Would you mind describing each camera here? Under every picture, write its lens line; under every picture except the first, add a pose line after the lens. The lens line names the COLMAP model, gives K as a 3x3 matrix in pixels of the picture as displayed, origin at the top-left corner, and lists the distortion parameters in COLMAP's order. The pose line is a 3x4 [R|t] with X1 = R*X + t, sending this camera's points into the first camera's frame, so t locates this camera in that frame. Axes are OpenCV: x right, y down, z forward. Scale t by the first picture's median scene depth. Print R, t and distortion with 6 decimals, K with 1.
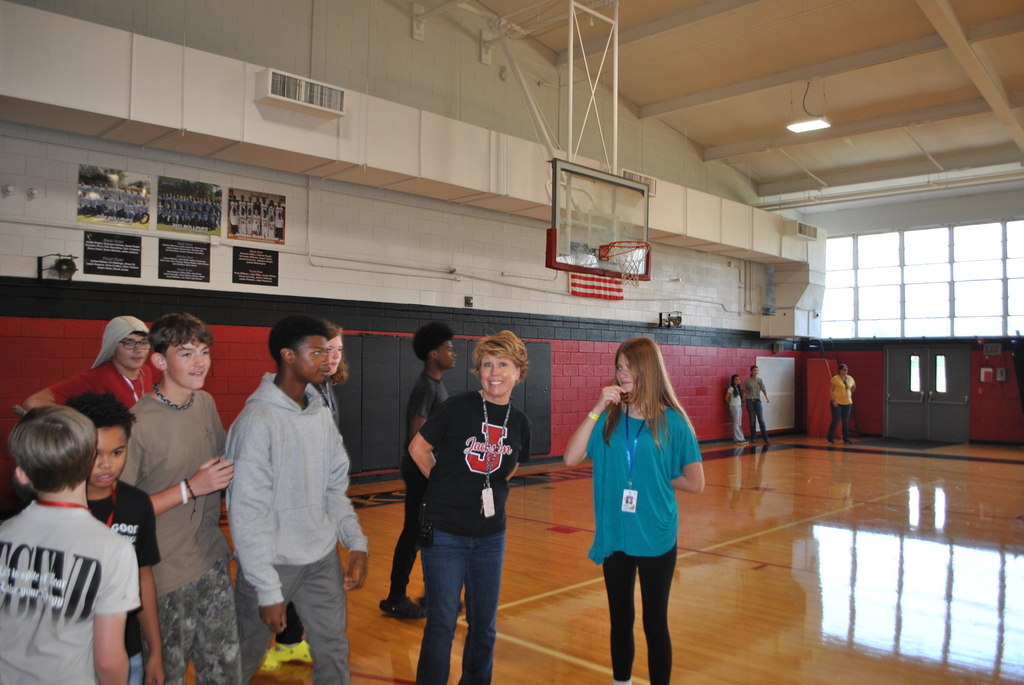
lens RADIAL K [[812.5, 0, 515.2], [0, 812.5, 357.4], [0, 0, 1]] dist [-0.093951, 0.012335]
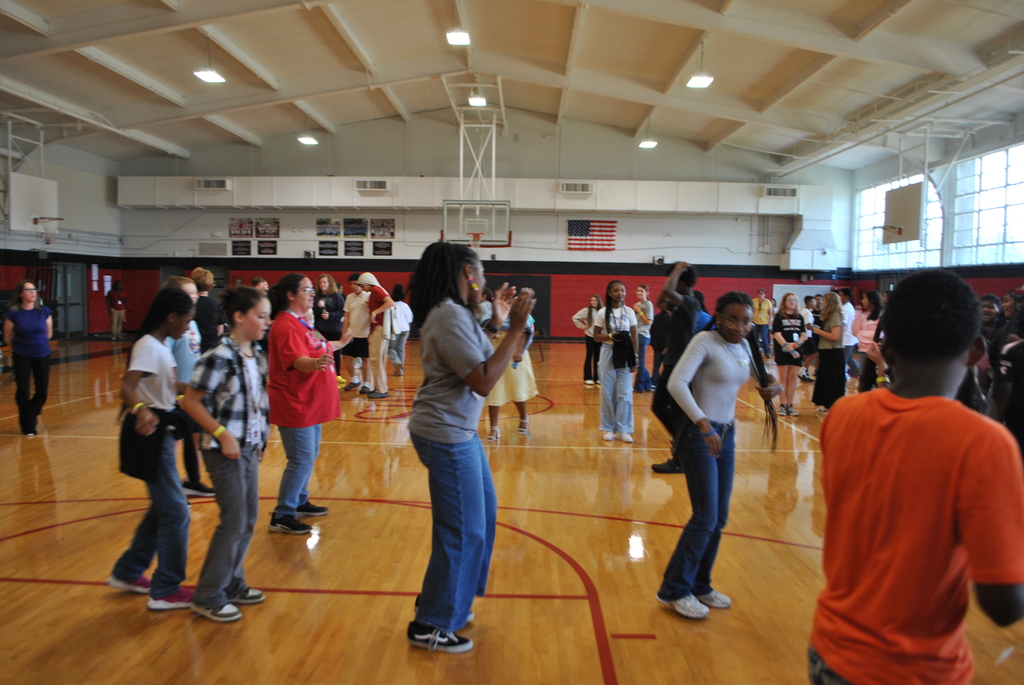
lens RADIAL K [[812.5, 0, 515.2], [0, 812.5, 357.4], [0, 0, 1]] dist [-0.093951, 0.012335]
pose [[0.695756, 0.061038, -0.715680, 1.835936], [-0.001831, 0.996530, 0.083210, 0.017855], [0.718276, -0.056583, 0.693454, -0.504667]]
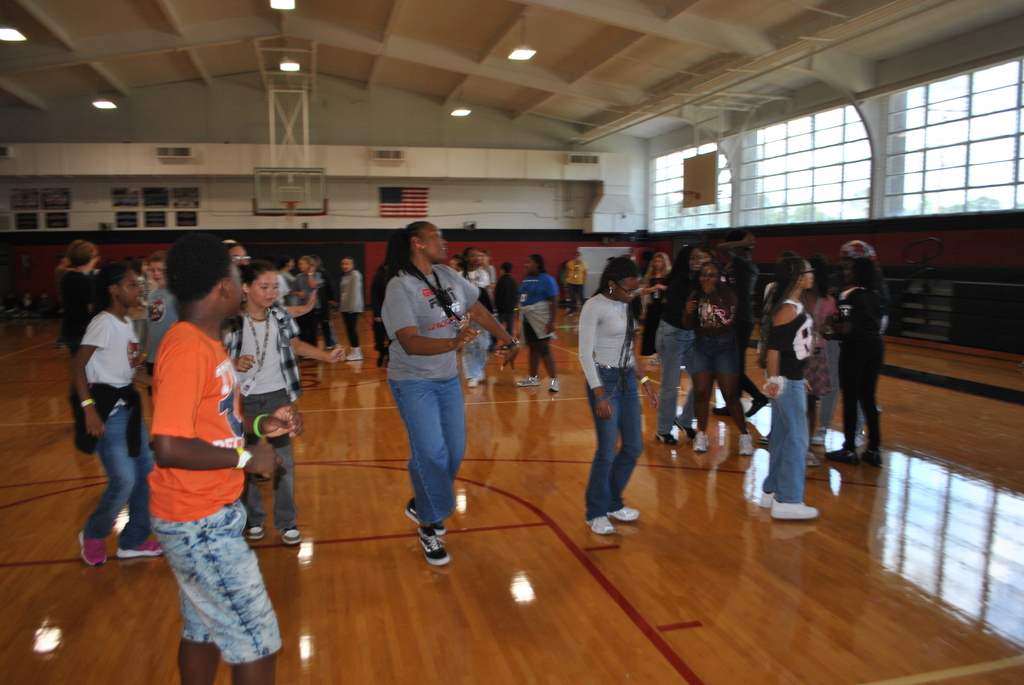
lens RADIAL K [[812.5, 0, 515.2], [0, 812.5, 357.4], [0, 0, 1]] dist [-0.093951, 0.012335]
pose [[0.857779, 0.048777, -0.511699, 1.794778], [0.018699, 0.991867, 0.125895, 0.018749], [0.513678, -0.117558, 0.849891, -0.599513]]
